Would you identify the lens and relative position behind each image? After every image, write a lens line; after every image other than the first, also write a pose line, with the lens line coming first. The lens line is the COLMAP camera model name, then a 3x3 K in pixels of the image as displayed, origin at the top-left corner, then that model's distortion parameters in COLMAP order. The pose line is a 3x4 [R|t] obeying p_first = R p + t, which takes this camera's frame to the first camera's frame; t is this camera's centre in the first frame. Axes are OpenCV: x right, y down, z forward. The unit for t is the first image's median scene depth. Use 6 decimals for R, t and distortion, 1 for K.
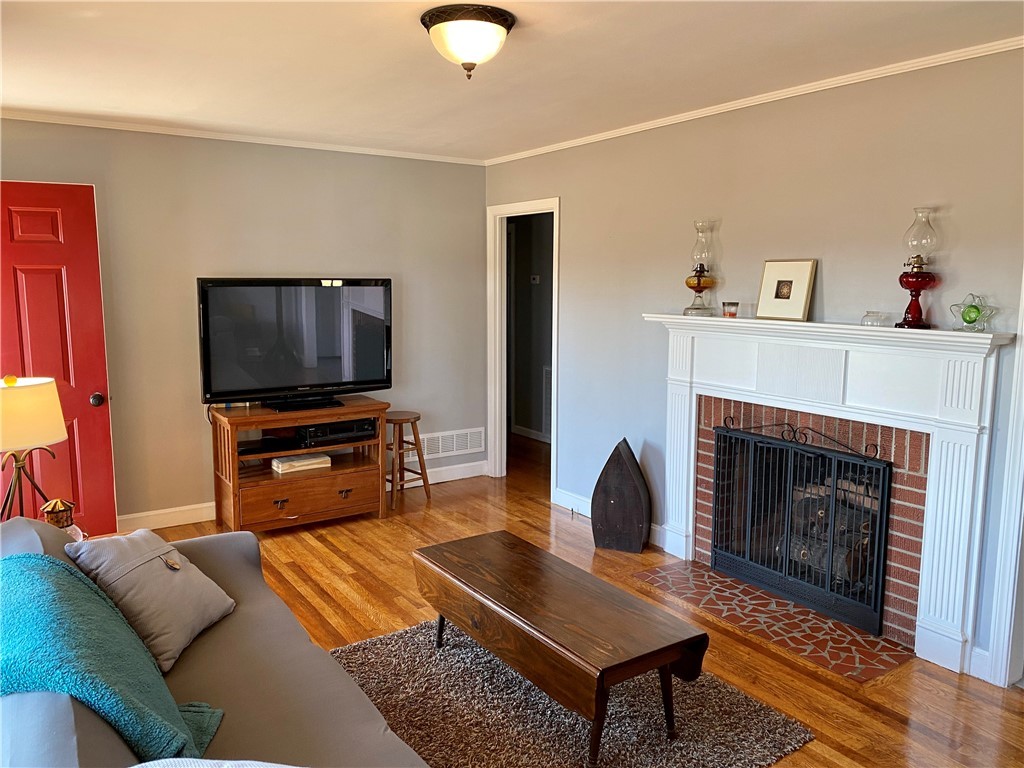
lens RADIAL K [[788.0, 0, 512.0], [0, 788.0, 384.0], [0, 0, 1]] dist [0.139598, -0.214372]
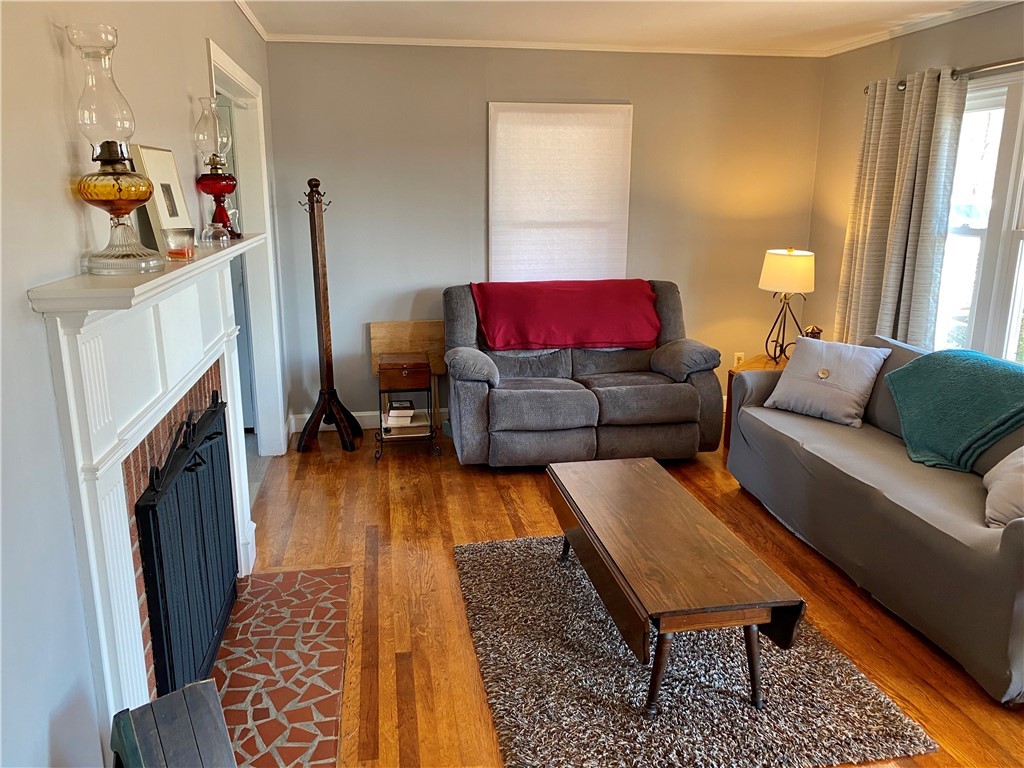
lens RADIAL K [[788.0, 0, 512.0], [0, 788.0, 384.0], [0, 0, 1]] dist [0.139598, -0.214372]
pose [[-0.915342, -0.103243, 0.389217, -0.137164], [0.050394, 0.929604, 0.365098, -0.205582], [-0.399512, 0.353804, -0.845703, 1.519931]]
